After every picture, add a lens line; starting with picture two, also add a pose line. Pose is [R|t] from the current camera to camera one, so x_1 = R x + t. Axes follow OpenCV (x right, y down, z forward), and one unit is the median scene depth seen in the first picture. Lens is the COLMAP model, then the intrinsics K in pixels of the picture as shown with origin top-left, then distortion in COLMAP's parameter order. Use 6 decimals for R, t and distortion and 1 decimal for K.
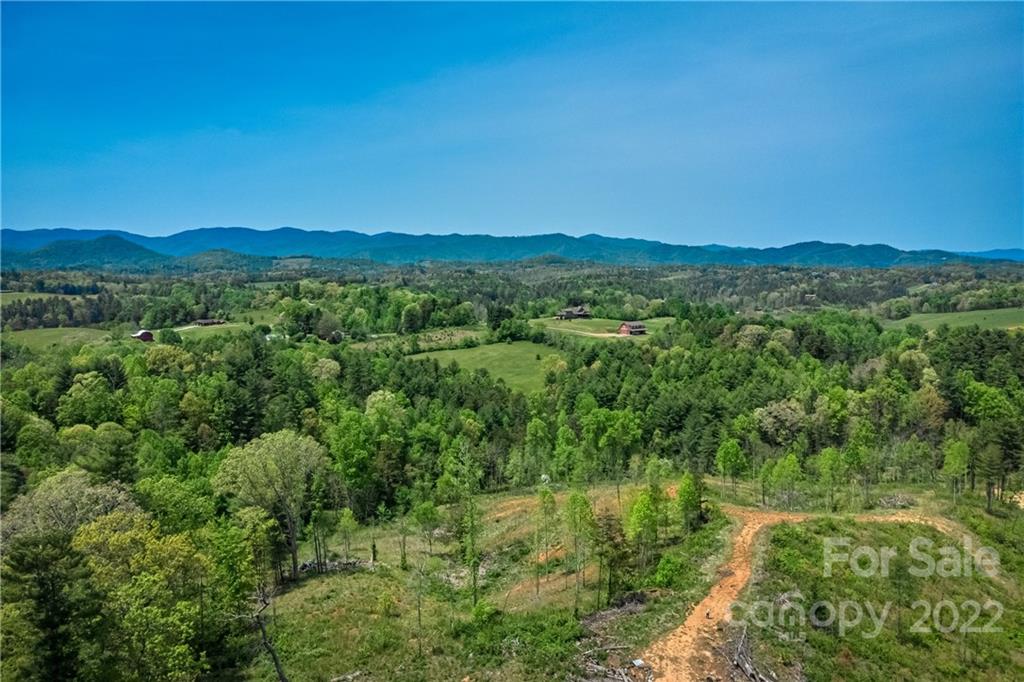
lens RADIAL K [[756.0, 0, 507.4], [0, 756.0, 337.7], [0, 0, 1]] dist [0.045894, -0.043106]
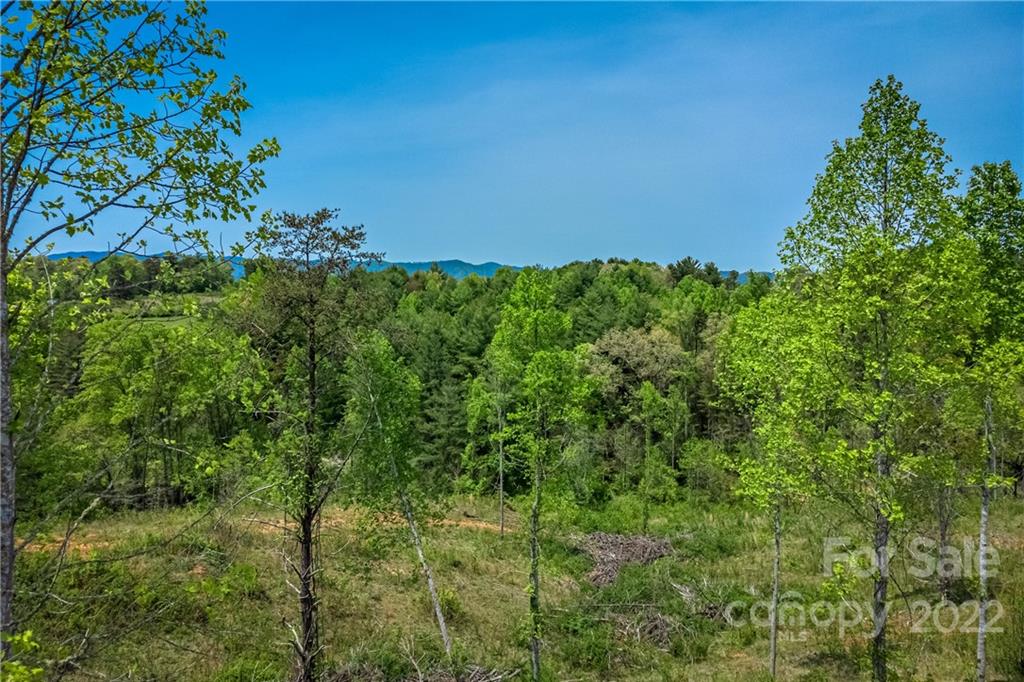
lens RADIAL K [[756.0, 0, 510.3], [0, 756.0, 326.9], [0, 0, 1]] dist [0.045894, -0.043106]
pose [[0.991128, 0.001011, 0.132906, 0.211131], [0.006717, 0.998312, -0.057688, 0.101181], [-0.132740, 0.058069, 0.989448, 0.519460]]
